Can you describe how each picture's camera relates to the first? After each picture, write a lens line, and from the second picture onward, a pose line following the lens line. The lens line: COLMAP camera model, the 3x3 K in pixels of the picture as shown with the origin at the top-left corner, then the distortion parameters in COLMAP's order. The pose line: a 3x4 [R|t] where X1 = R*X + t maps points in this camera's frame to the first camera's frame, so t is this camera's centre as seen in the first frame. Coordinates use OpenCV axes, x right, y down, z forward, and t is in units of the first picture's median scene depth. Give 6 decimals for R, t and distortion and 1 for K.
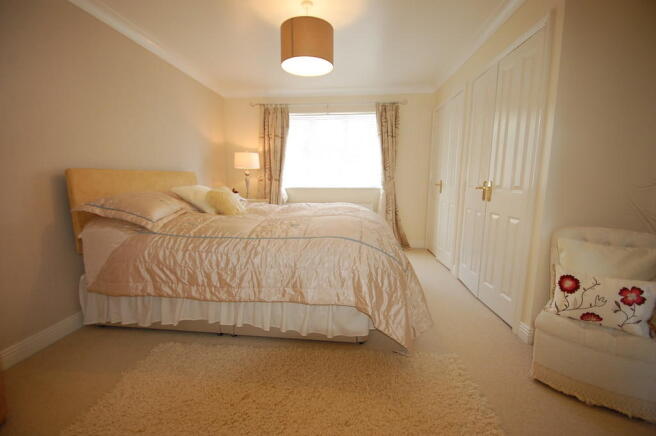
lens RADIAL K [[280.5, 0, 326.8], [0, 280.5, 220.2], [0, 0, 1]] dist [-0.010637, -0.000157]
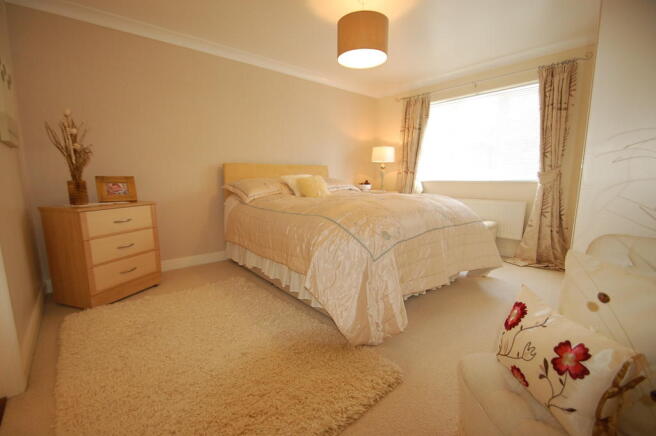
lens RADIAL K [[280.5, 0, 326.8], [0, 280.5, 220.2], [0, 0, 1]] dist [-0.010637, -0.000157]
pose [[0.729889, 0.099178, -0.676332, 0.298429], [-0.095941, 0.994488, 0.042294, 0.010443], [0.676799, 0.034018, 0.735381, 0.081466]]
